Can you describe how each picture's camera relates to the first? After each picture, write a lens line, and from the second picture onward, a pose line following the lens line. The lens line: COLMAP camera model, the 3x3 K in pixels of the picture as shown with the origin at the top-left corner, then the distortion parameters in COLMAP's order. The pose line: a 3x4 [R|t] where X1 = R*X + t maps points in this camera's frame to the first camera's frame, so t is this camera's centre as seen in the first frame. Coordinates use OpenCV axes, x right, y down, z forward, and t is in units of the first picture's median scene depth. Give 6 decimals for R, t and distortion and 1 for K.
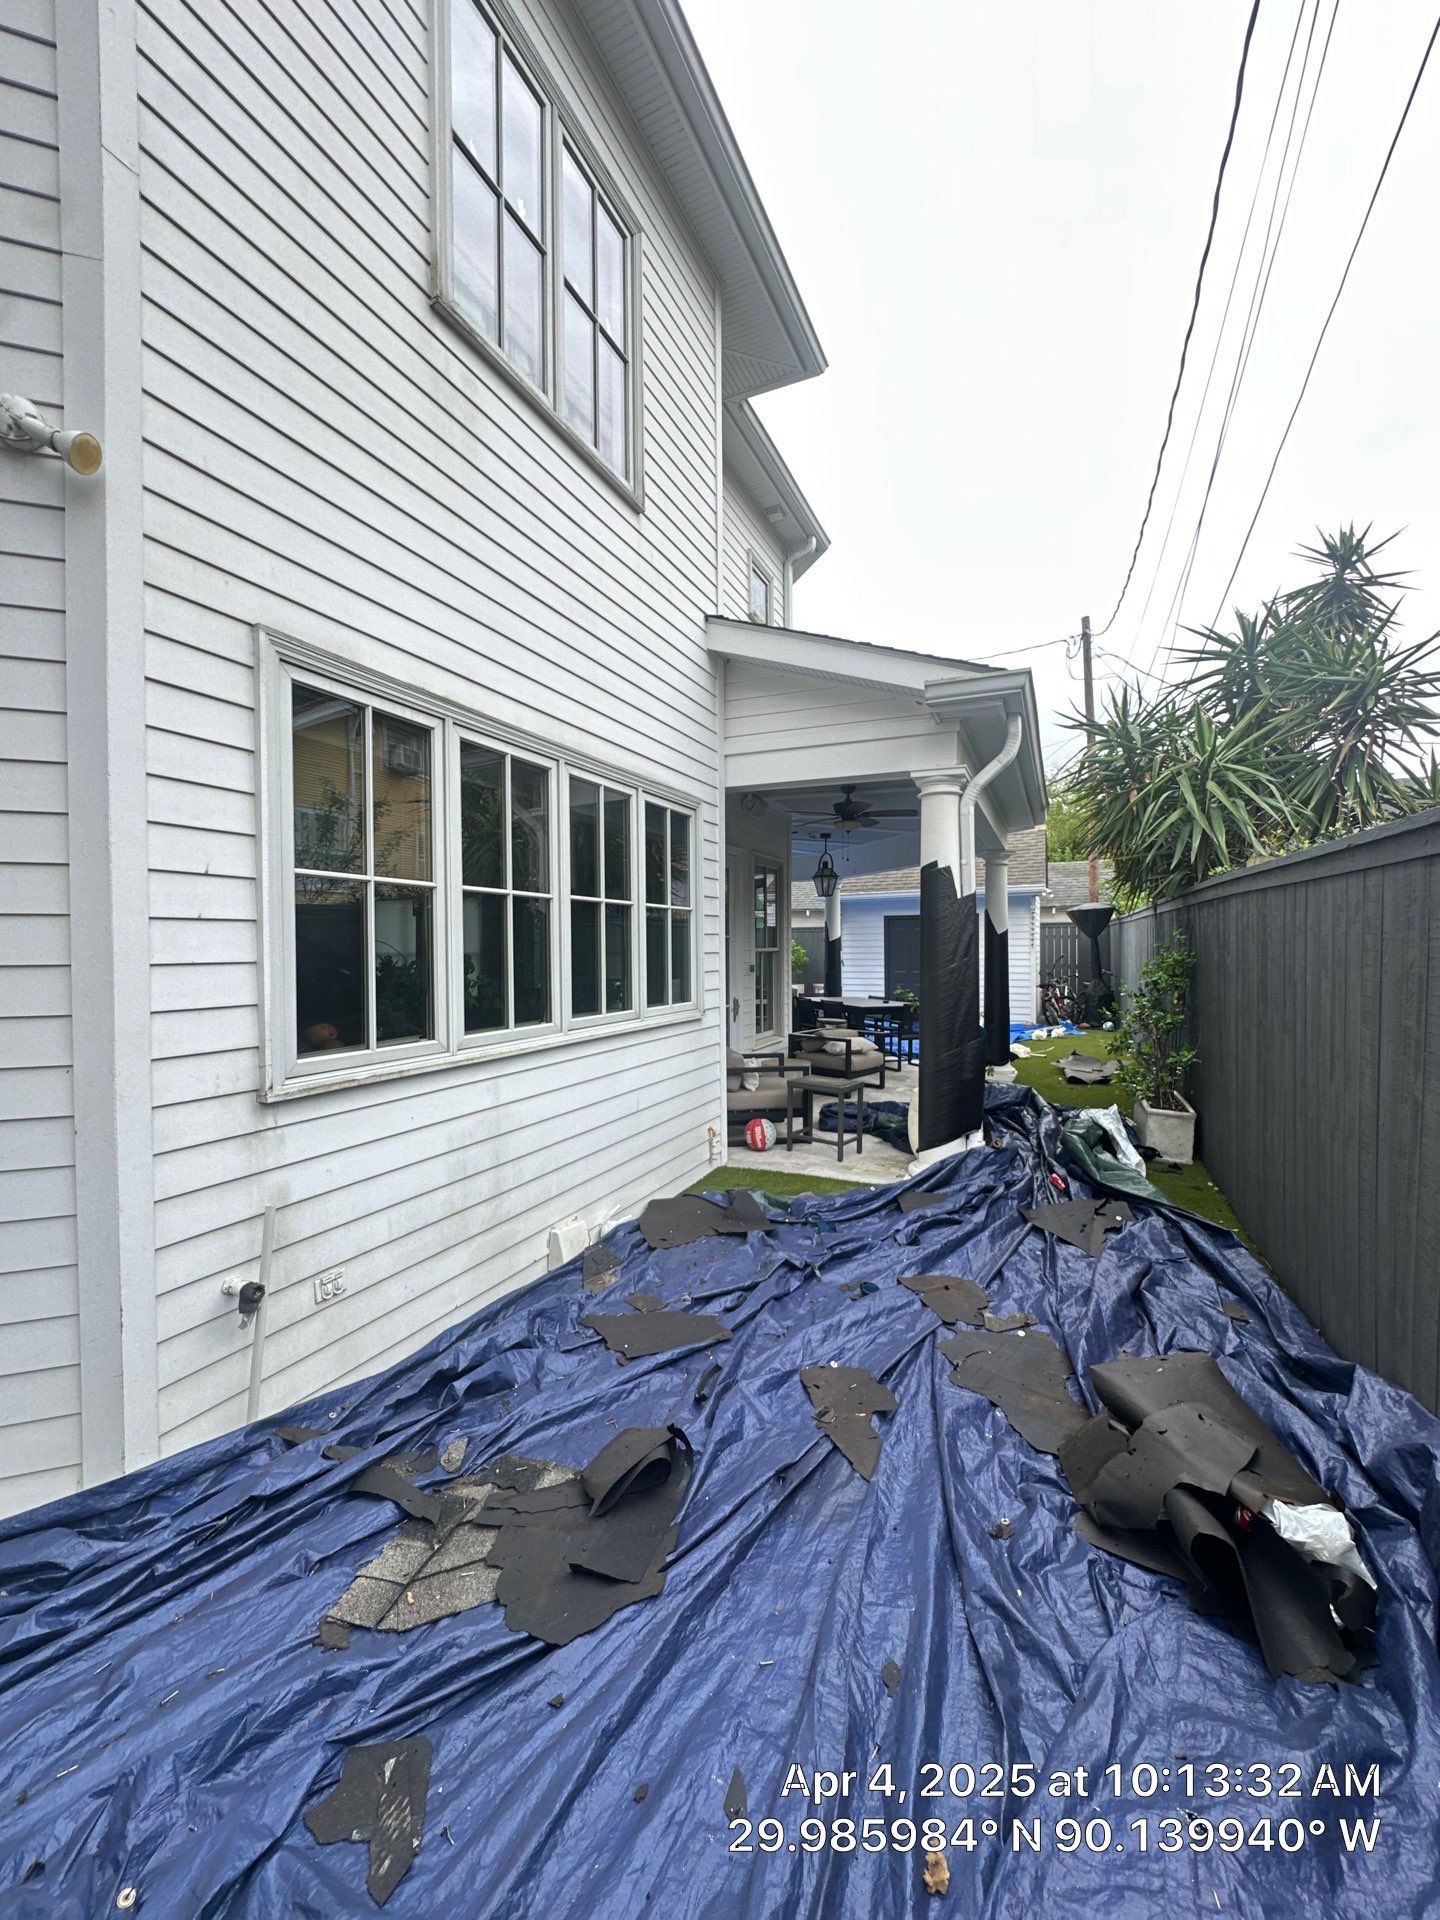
lens RADIAL K [[761.2, 0, 712.6], [0, 761.2, 956.4], [0, 0, 1]] dist [-0.006230, 0.000800]
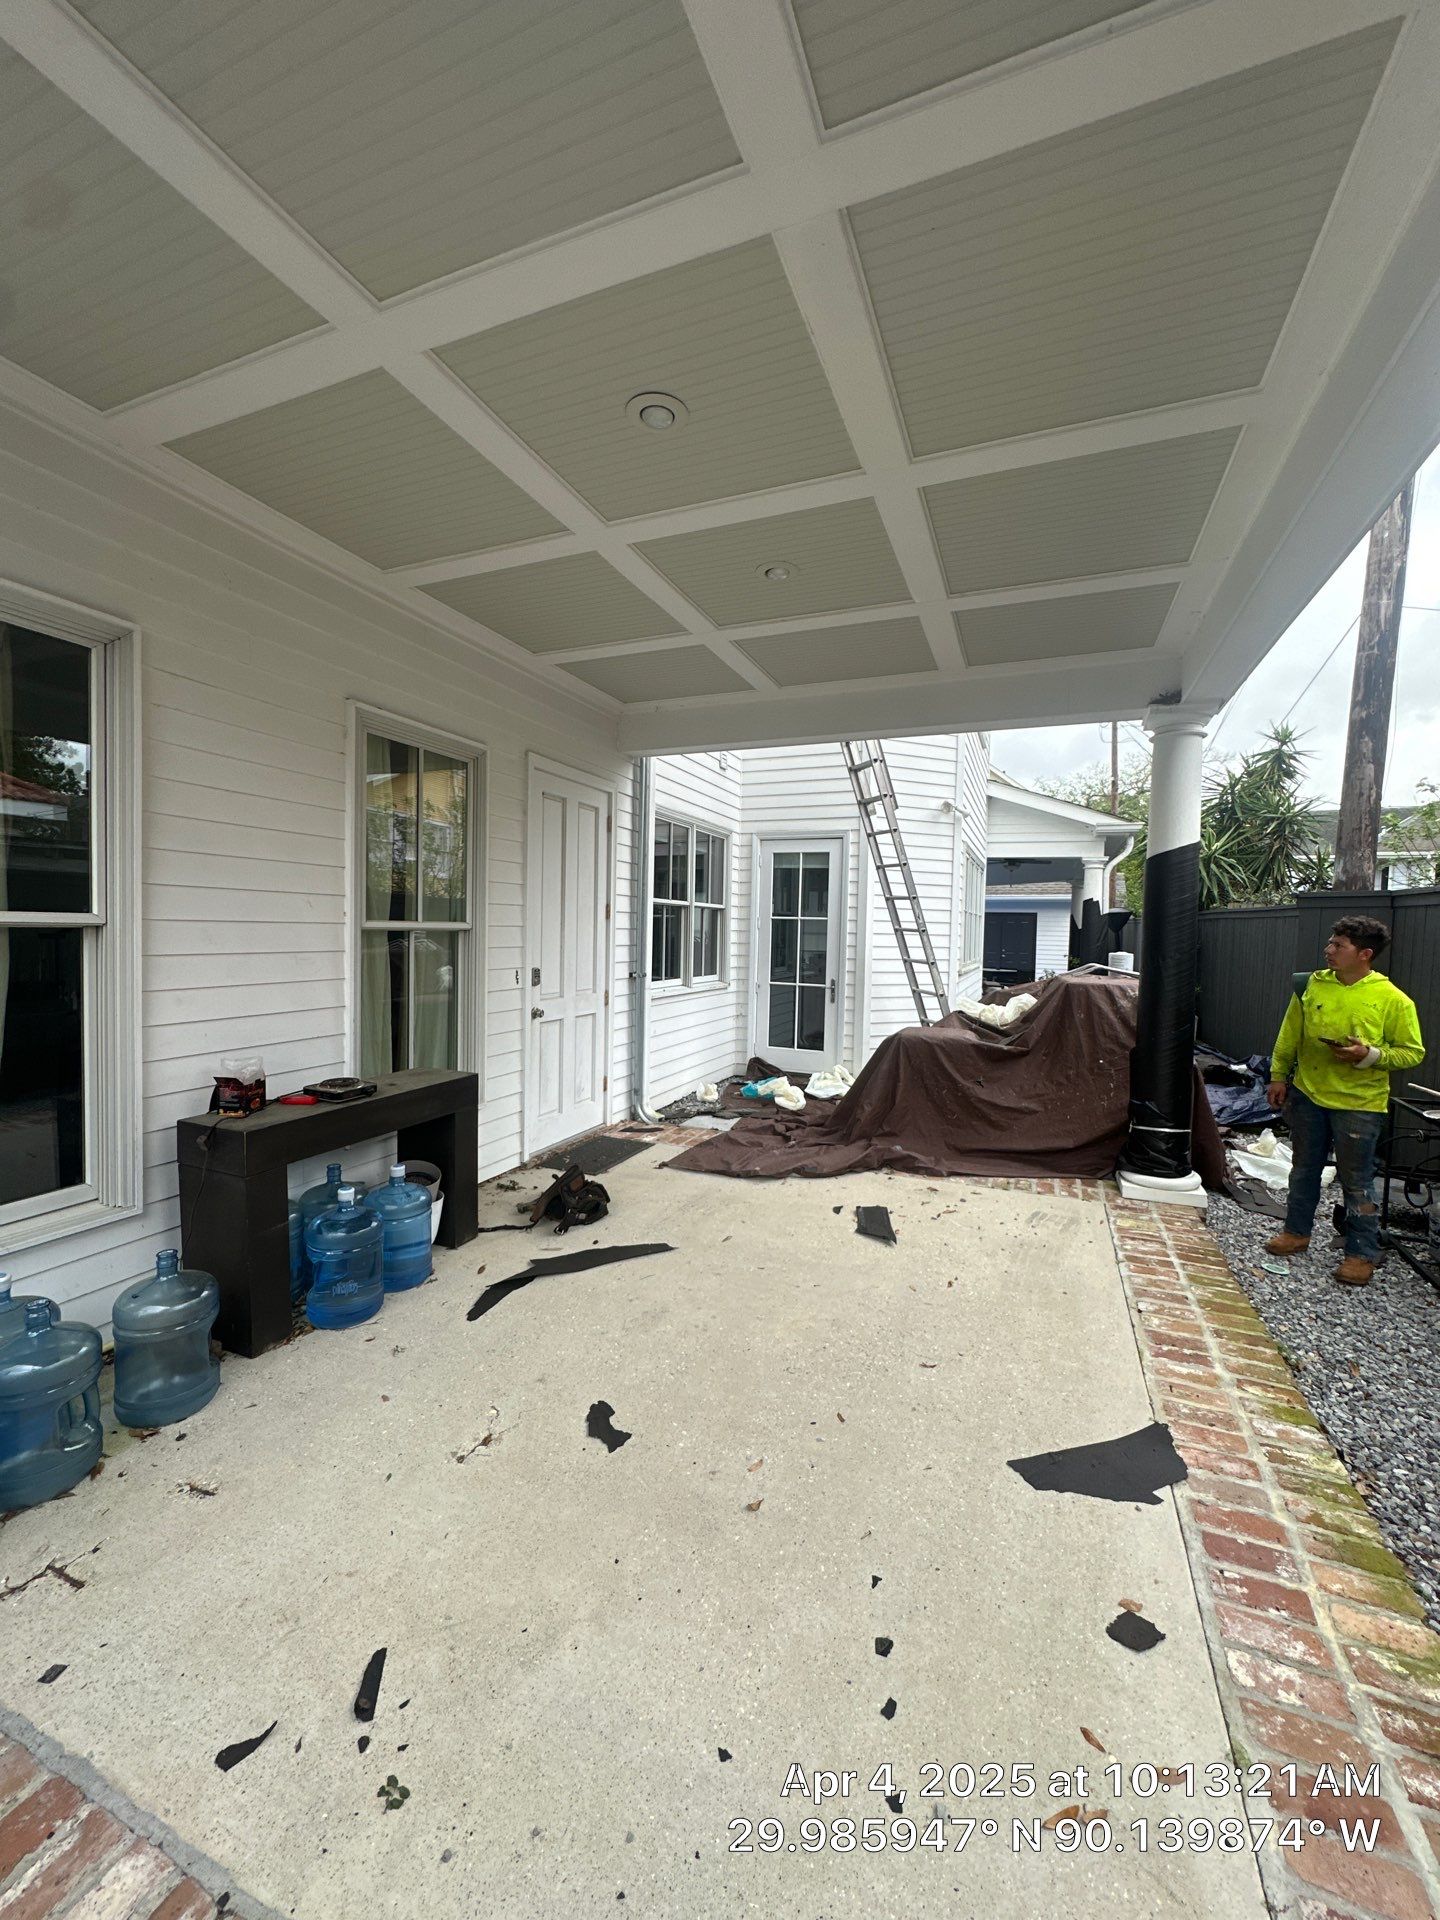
lens RADIAL K [[761.2, 0, 712.6], [0, 761.2, 956.4], [0, 0, 1]] dist [-0.006230, 0.000800]
pose [[0.999235, 0.028505, 0.026784, -0.829713], [-0.029086, 0.999345, 0.021545, 0.032095], [-0.026152, -0.022308, 0.999409, -1.150508]]
